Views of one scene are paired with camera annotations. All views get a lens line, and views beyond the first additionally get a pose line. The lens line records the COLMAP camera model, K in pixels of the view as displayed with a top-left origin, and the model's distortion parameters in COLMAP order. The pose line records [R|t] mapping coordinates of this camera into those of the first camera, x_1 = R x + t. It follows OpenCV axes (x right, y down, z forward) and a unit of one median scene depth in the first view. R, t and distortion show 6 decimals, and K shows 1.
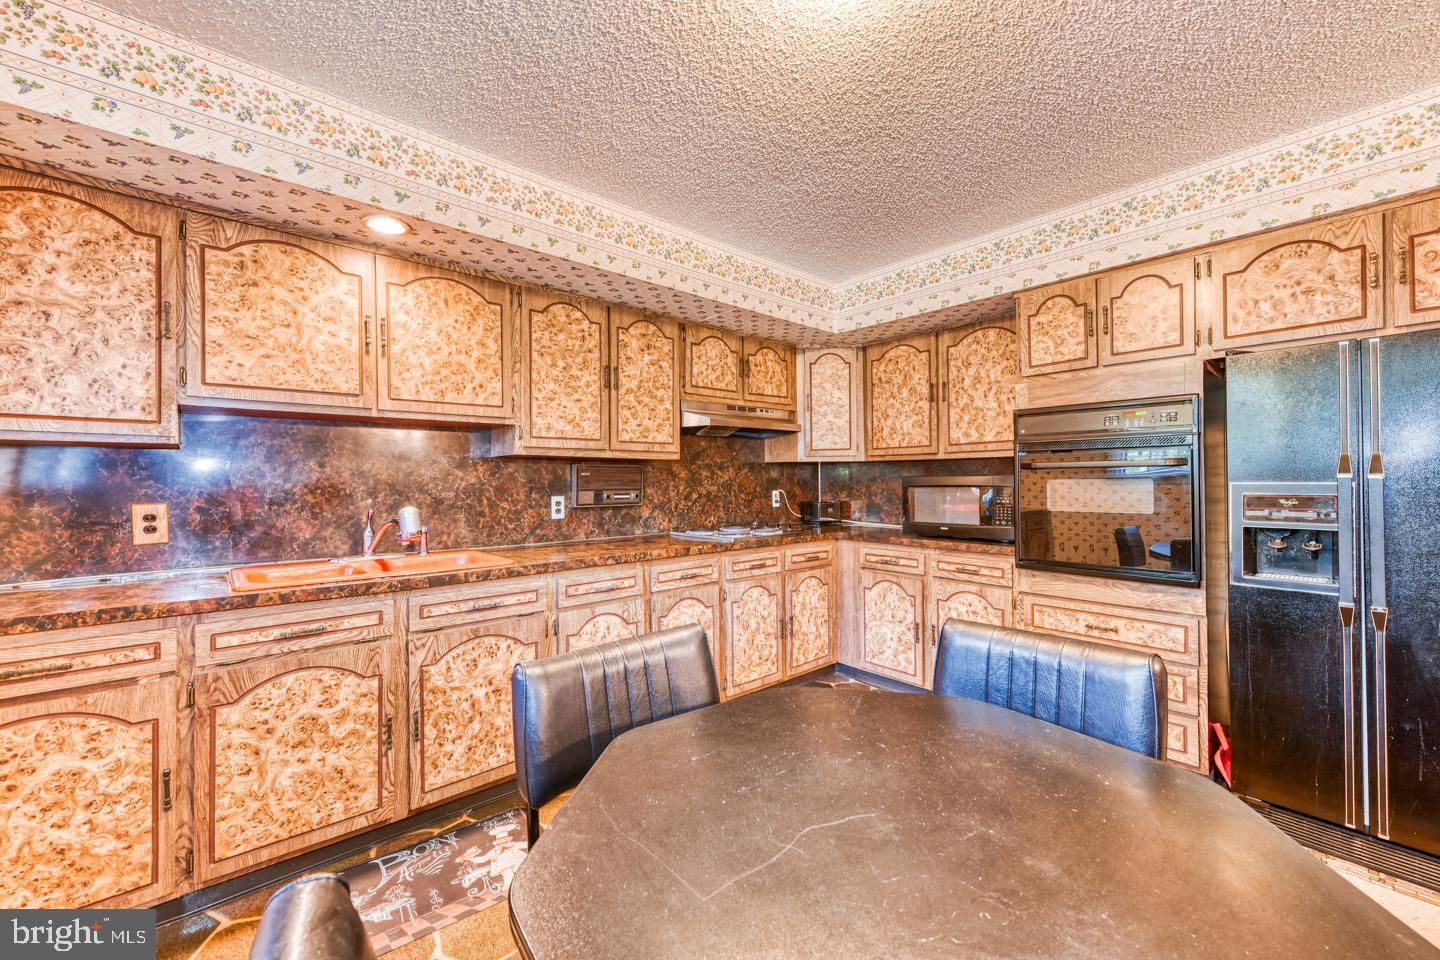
lens RADIAL K [[571.4, 0, 720.9], [0, 571.4, 474.1], [0, 0, 1]] dist [0.017795, -0.000812]
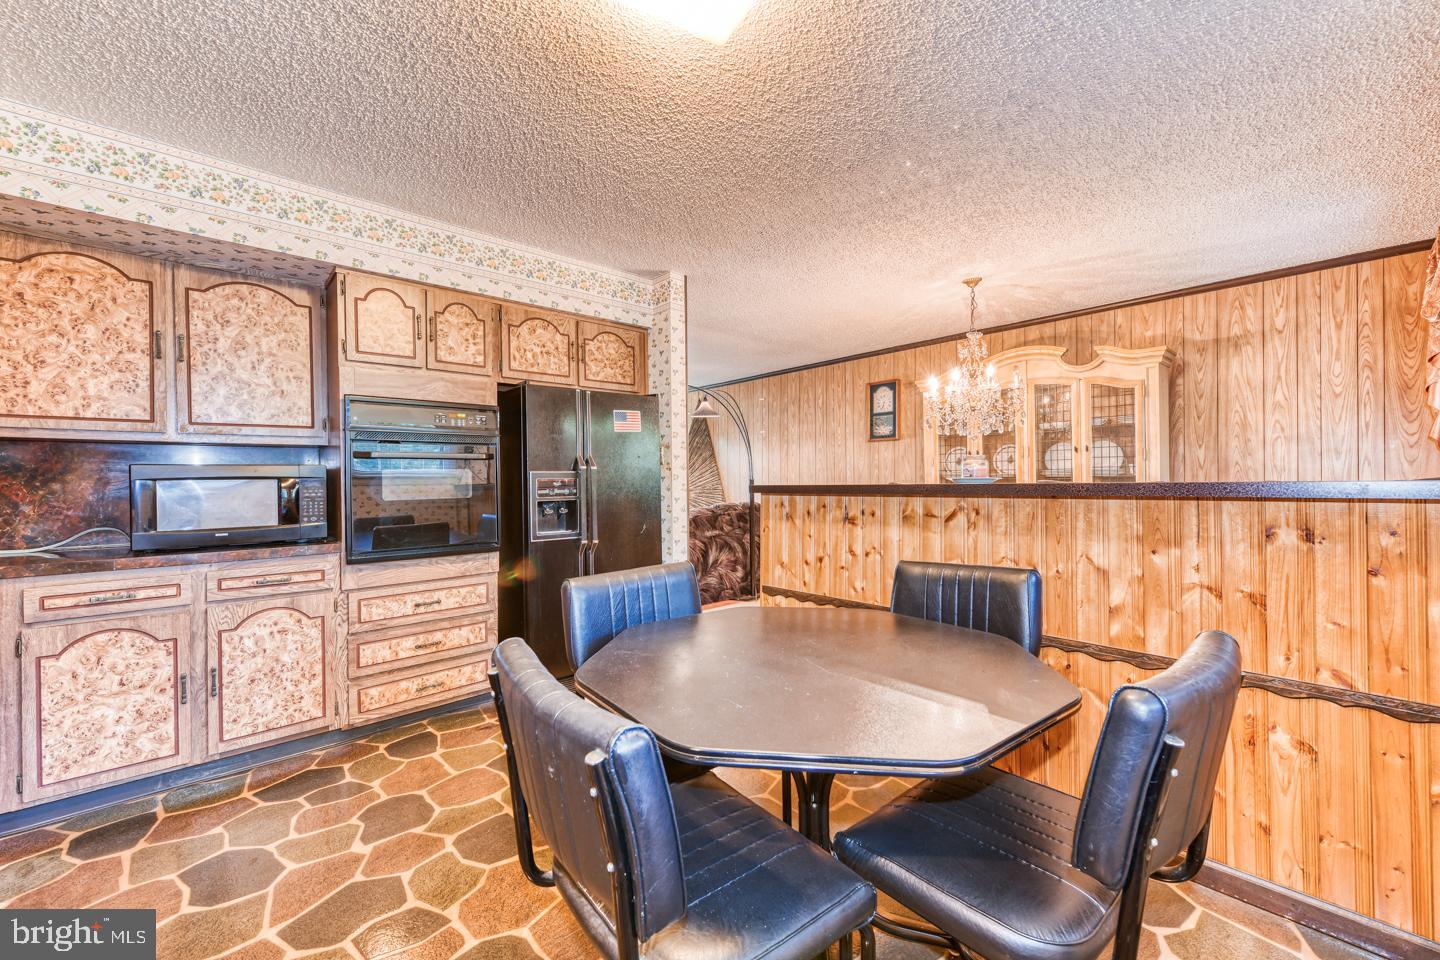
lens RADIAL K [[571.4, 0, 722.8], [0, 571.4, 476.9], [0, 0, 1]] dist [0.017795, -0.000812]
pose [[-0.012228, 0.013317, 0.999837, -0.420217], [0.004817, 0.999900, -0.013259, 0.036914], [-0.999914, 0.004654, -0.012291, 0.403326]]
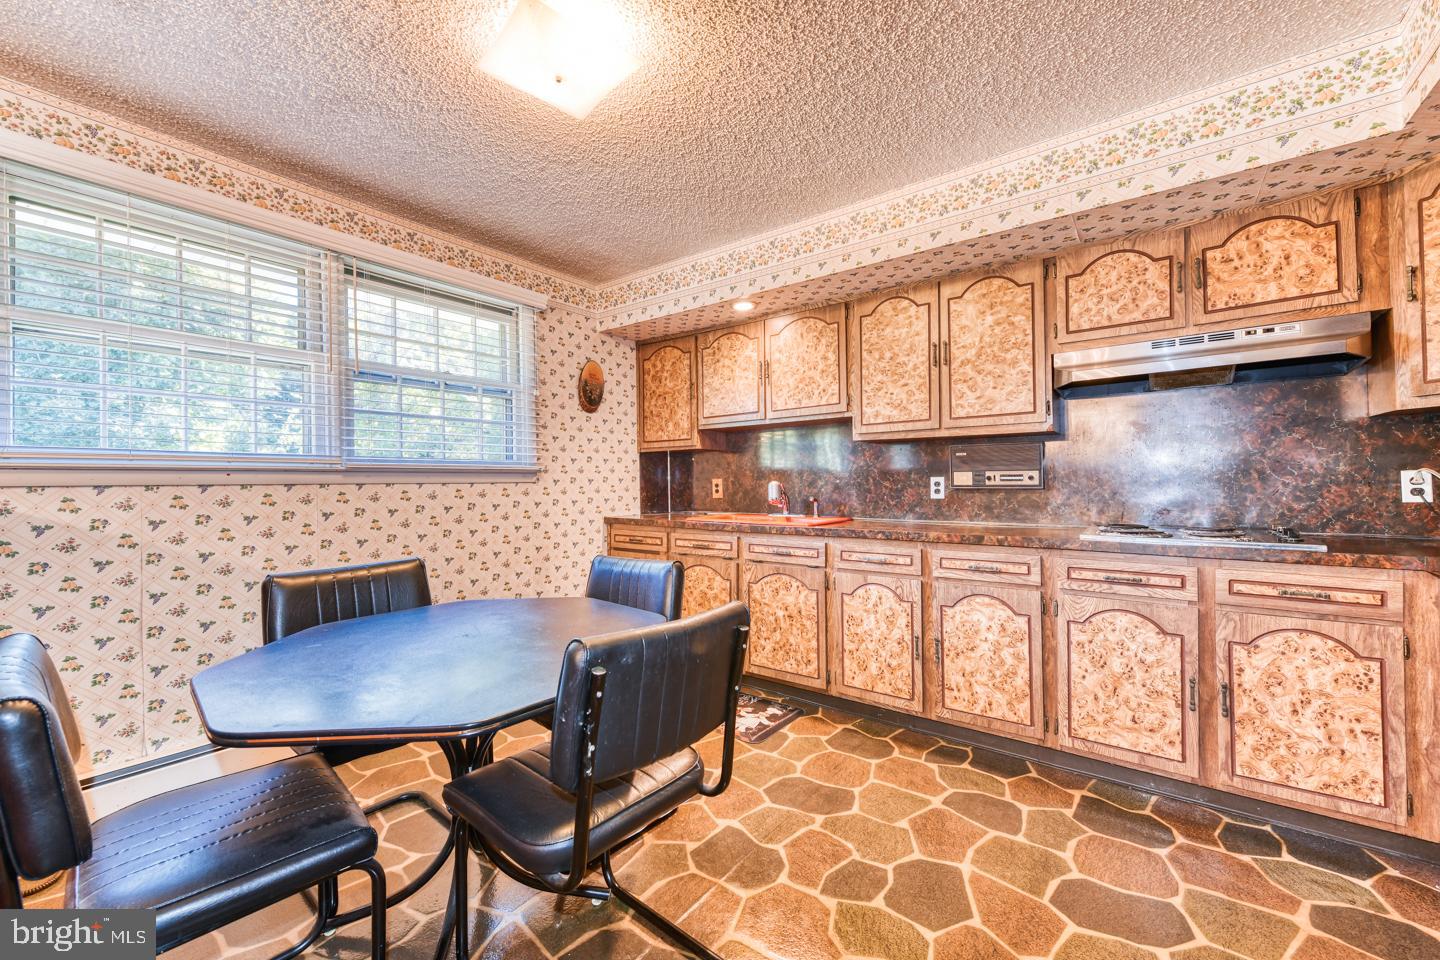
lens RADIAL K [[571.4, 0, 718.8], [0, 571.4, 473.1], [0, 0, 1]] dist [0.017795, -0.000812]
pose [[0.187882, -0.010114, -0.982140, 0.729332], [0.020743, 0.999765, -0.006327, 0.033520], [0.981973, -0.019184, 0.188048, 0.466497]]
